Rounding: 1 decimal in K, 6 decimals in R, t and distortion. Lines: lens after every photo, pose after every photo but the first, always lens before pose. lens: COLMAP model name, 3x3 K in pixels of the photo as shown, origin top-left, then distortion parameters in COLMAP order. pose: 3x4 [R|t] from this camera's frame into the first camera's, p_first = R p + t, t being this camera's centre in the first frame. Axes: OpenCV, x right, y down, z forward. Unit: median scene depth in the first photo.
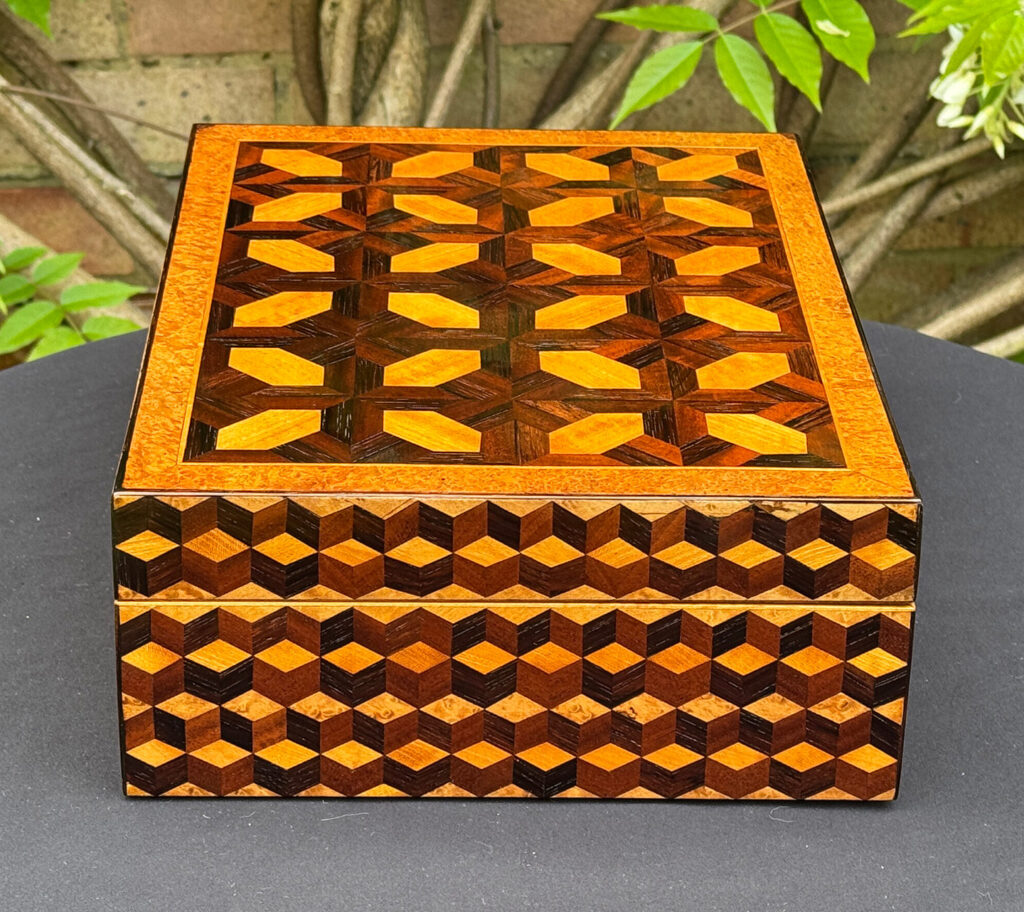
lens RADIAL K [[2864.8, 0, 476.0], [0, 2864.8, 487.8], [0, 0, 1]] dist [0.143422, 0.097023]
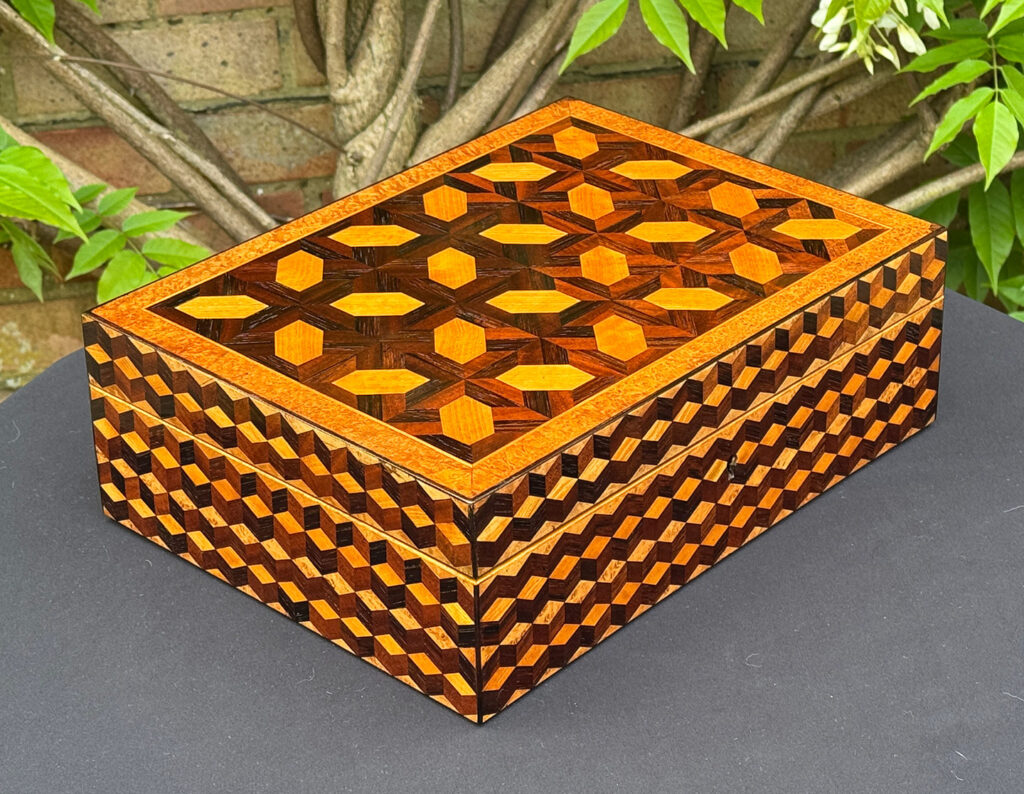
lens RADIAL K [[2491.2, 0, 516.7], [0, 2491.2, 375.3], [0, 0, 1]] dist [0.057854, 0.953703]
pose [[0.997150, -0.064698, 0.038817, -0.020442], [0.062875, 0.996939, 0.046473, -0.039782], [-0.041705, -0.043900, 0.998165, -0.077528]]
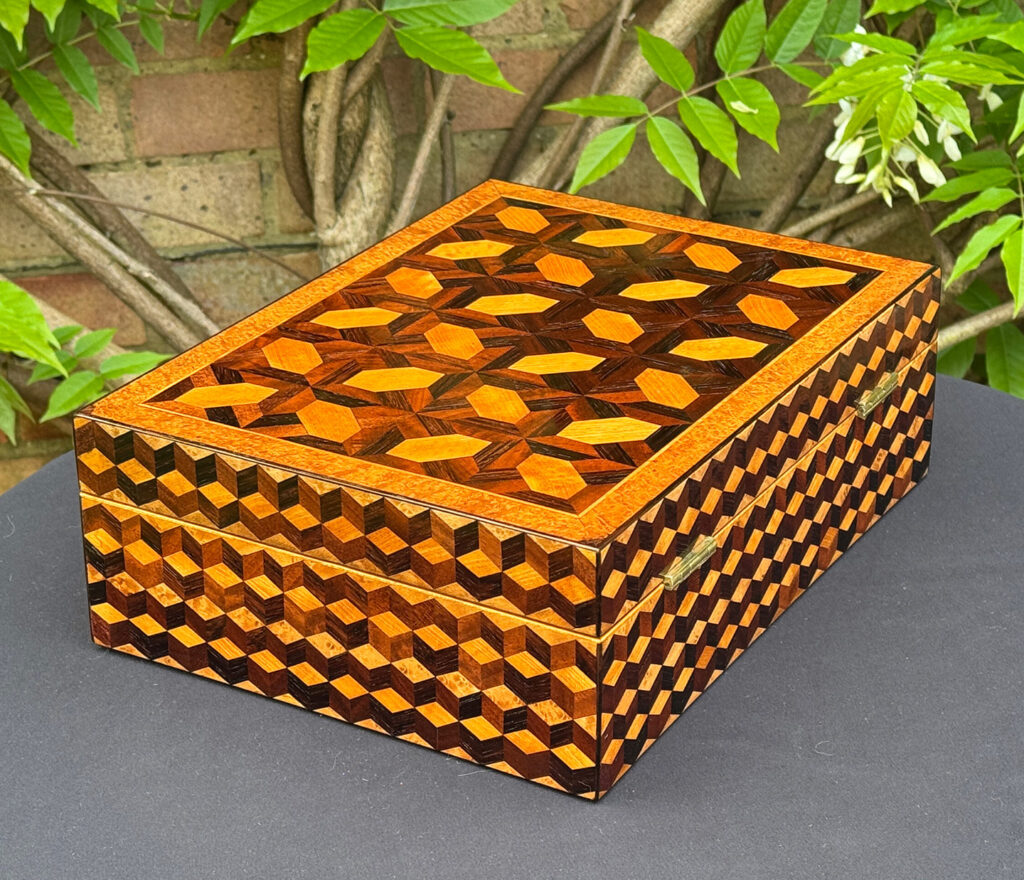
lens RADIAL K [[2557.5, 0, 509.1], [0, 2557.5, 474.3], [0, 0, 1]] dist [0.135802, 0.125155]
pose [[0.996146, -0.059905, 0.064064, -0.046007], [0.060835, 0.998068, -0.012660, 0.000560], [-0.063182, 0.016508, 0.997865, -0.050555]]
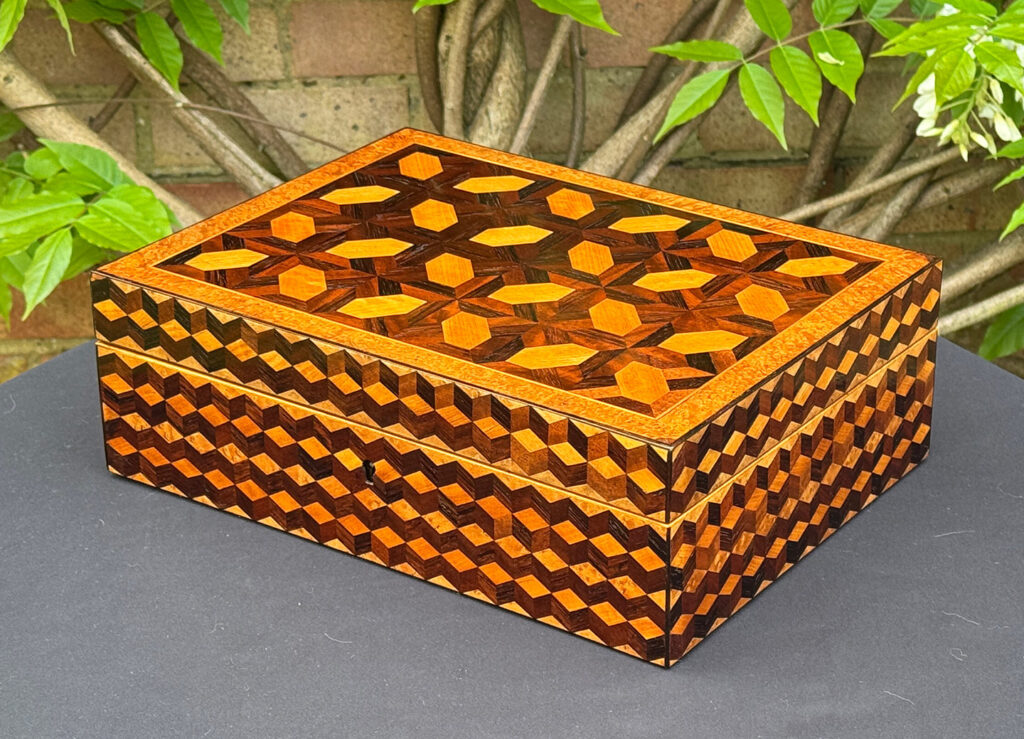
lens RADIAL K [[2565.0, 0, 563.1], [0, 2565.0, 440.7], [0, 0, 1]] dist [0.128642, 0.044762]
pose [[0.998256, 0.006169, -0.058703, 0.066904], [-0.006131, 0.999981, 0.000832, 0.006679], [0.058707, -0.000471, 0.998275, -0.116938]]
